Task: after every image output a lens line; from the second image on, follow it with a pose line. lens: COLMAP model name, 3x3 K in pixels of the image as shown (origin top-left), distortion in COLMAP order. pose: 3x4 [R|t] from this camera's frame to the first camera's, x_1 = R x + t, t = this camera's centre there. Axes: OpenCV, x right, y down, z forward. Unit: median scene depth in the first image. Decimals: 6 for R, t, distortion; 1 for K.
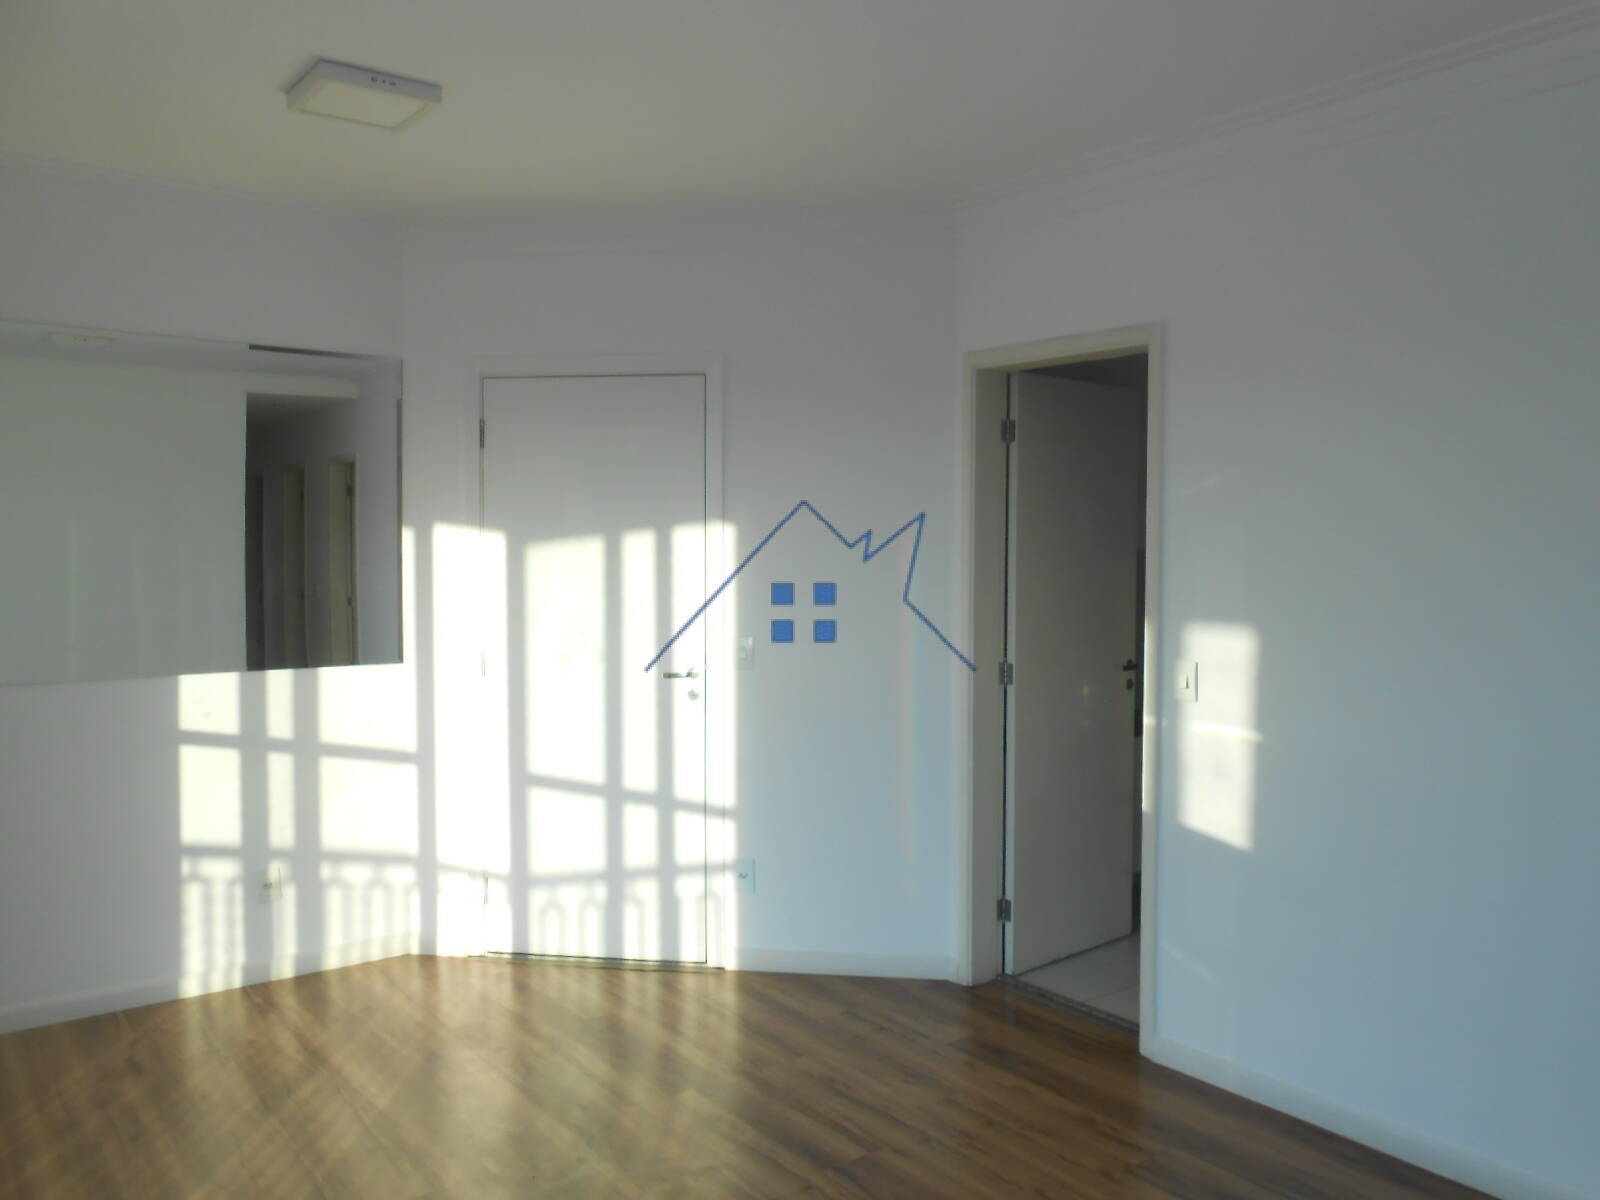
lens RADIAL K [[1242.6, 0, 789.5], [0, 1242.6, 591.3], [0, 0, 1]] dist [-0.022265, 0.056026]
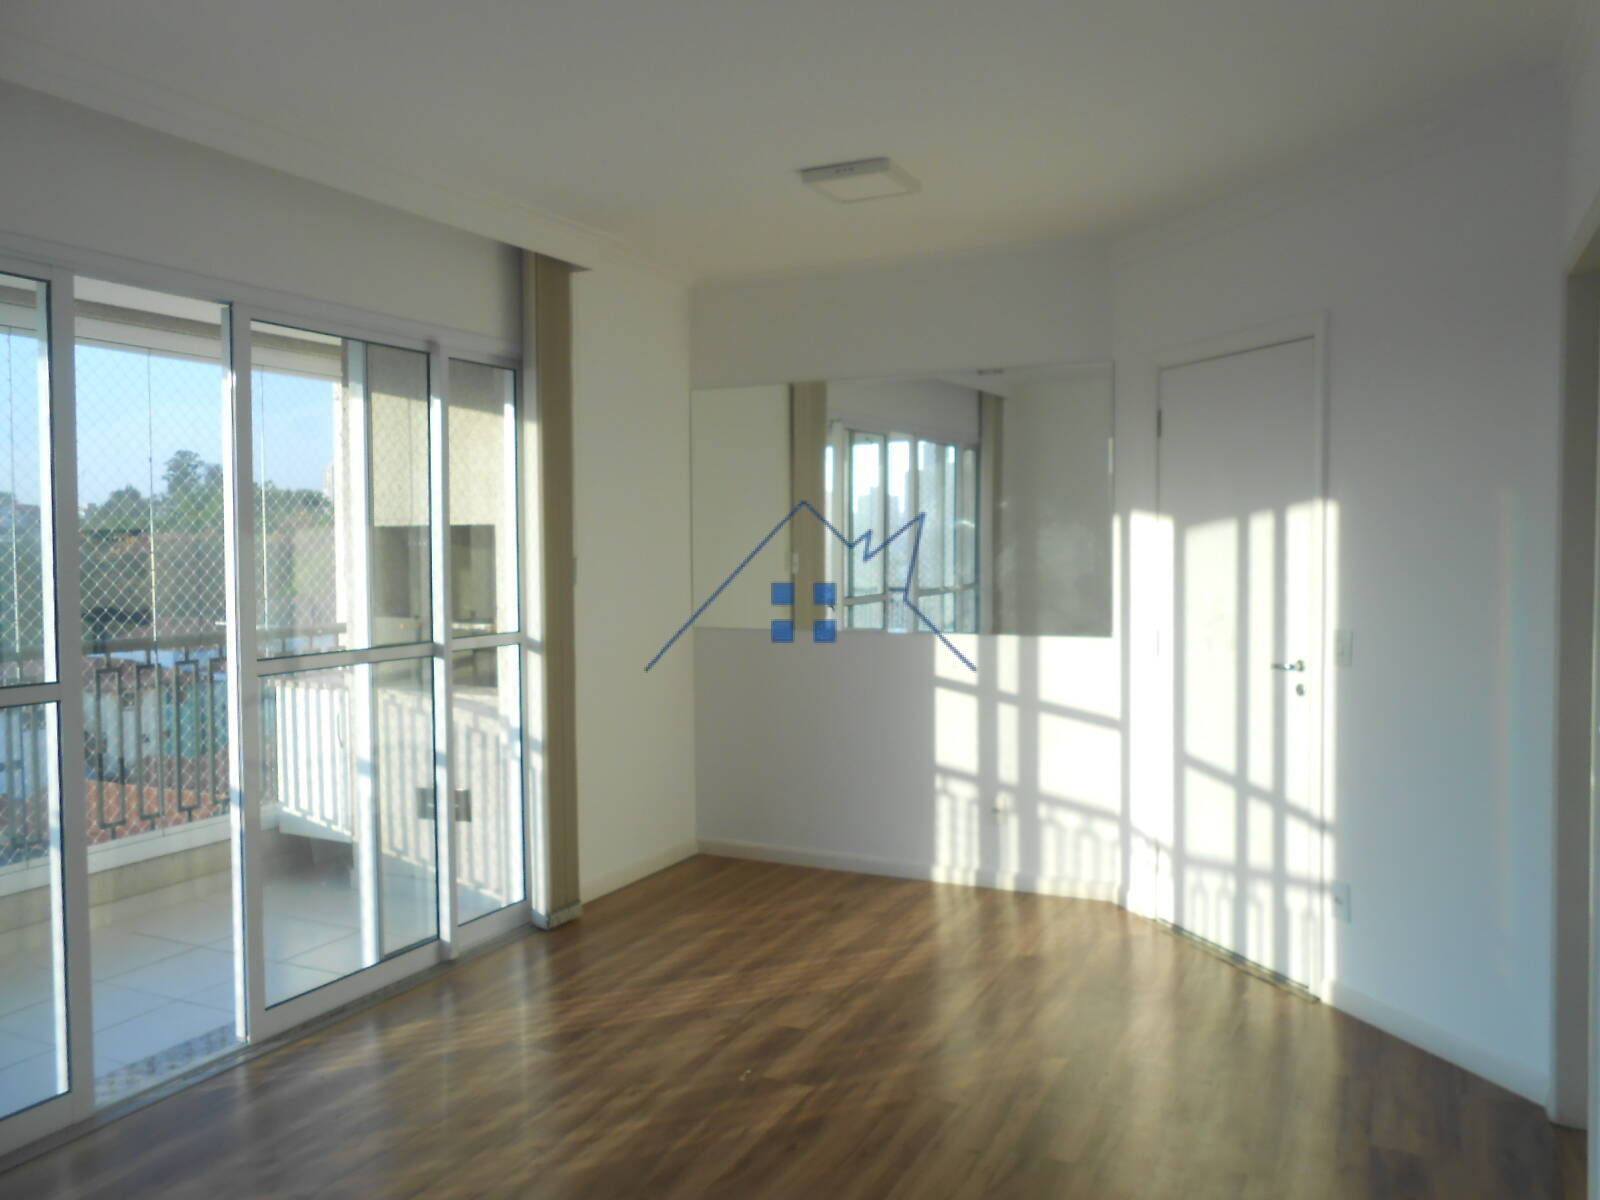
lens RADIAL K [[1242.6, 0, 784.7], [0, 1242.6, 606.5], [0, 0, 1]] dist [-0.022265, 0.056026]
pose [[0.459491, 0.038787, -0.887335, 0.548086], [-0.016450, 0.999246, 0.035160, -0.003946], [0.888030, -0.001559, 0.459782, 0.246088]]
